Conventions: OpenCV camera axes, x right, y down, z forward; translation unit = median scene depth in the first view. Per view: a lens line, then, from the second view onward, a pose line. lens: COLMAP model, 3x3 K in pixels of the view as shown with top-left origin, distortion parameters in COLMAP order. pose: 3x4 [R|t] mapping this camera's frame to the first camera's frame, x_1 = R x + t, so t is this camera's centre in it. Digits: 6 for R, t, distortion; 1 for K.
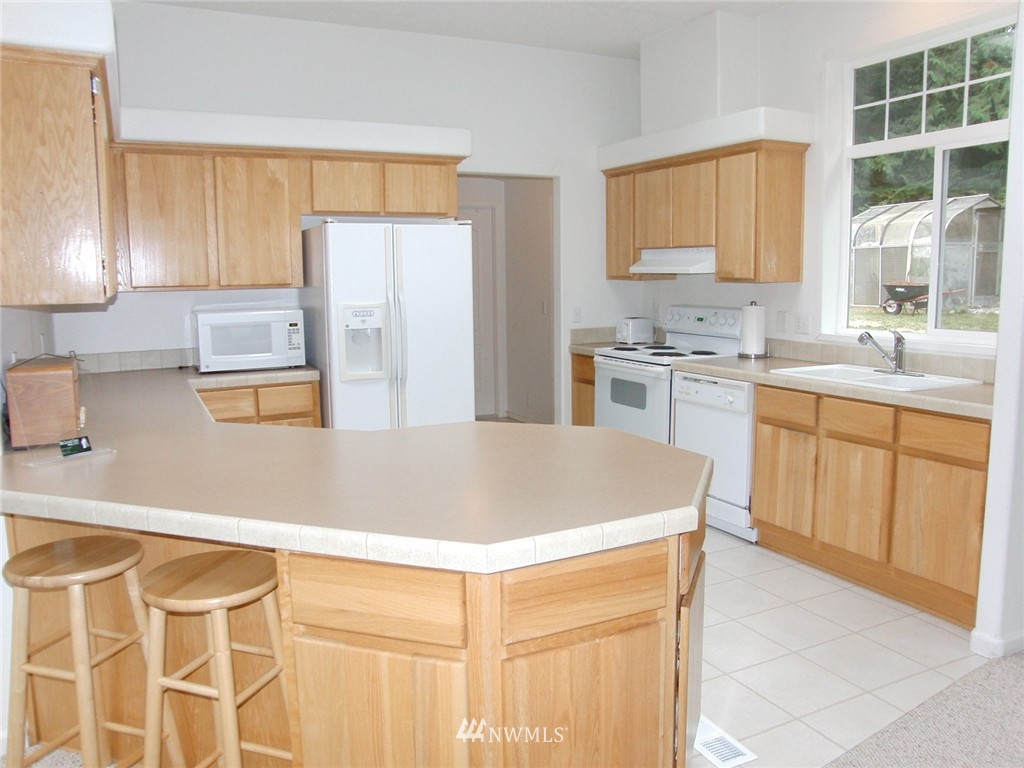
lens RADIAL K [[814.7, 0, 532.7], [0, 814.7, 385.4], [0, 0, 1]] dist [-0.142632, 0.119616]
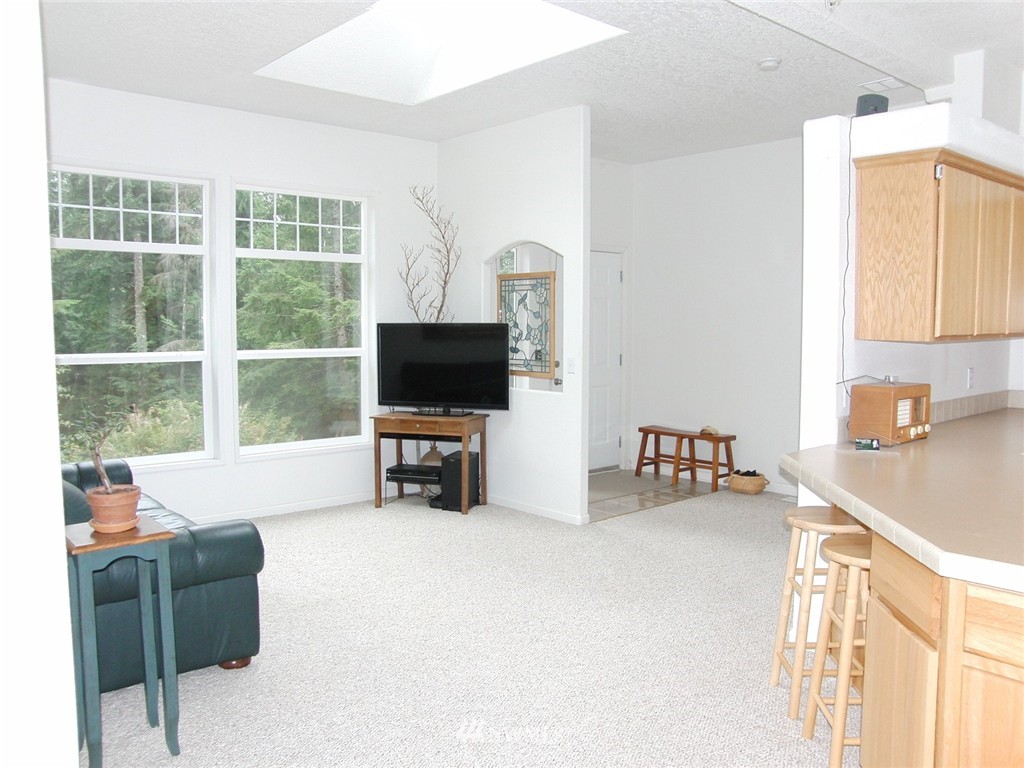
lens RADIAL K [[814.7, 0, 504.5], [0, 814.7, 380.7], [0, 0, 1]] dist [-0.142632, 0.119616]
pose [[0.242205, 0.078339, -0.967057, 0.296408], [-0.135753, 0.989666, 0.046171, -0.004983], [0.960681, 0.120099, 0.250336, 0.023358]]
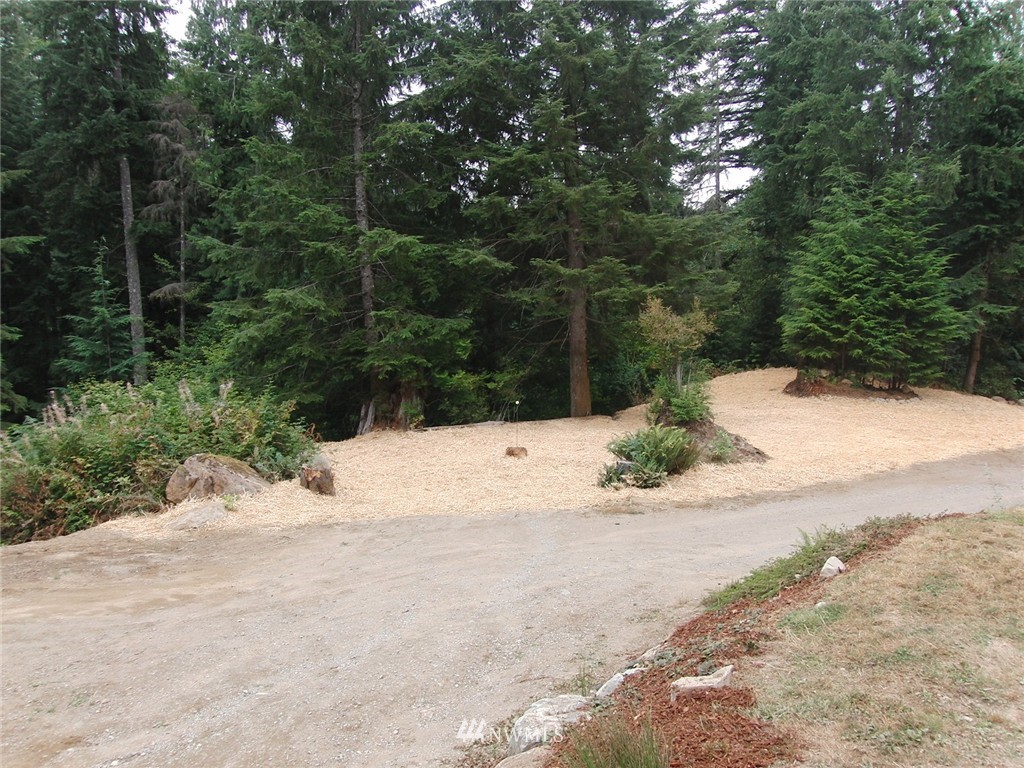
lens RADIAL K [[814.7, 0, 508.8], [0, 814.7, 377.7], [0, 0, 1]] dist [-0.142632, 0.119616]
pose [[0.217627, 0.149927, -0.964448, -1.326615], [-0.126609, 0.984119, 0.124415, -0.005038], [0.967785, 0.095032, 0.233153, 0.097666]]
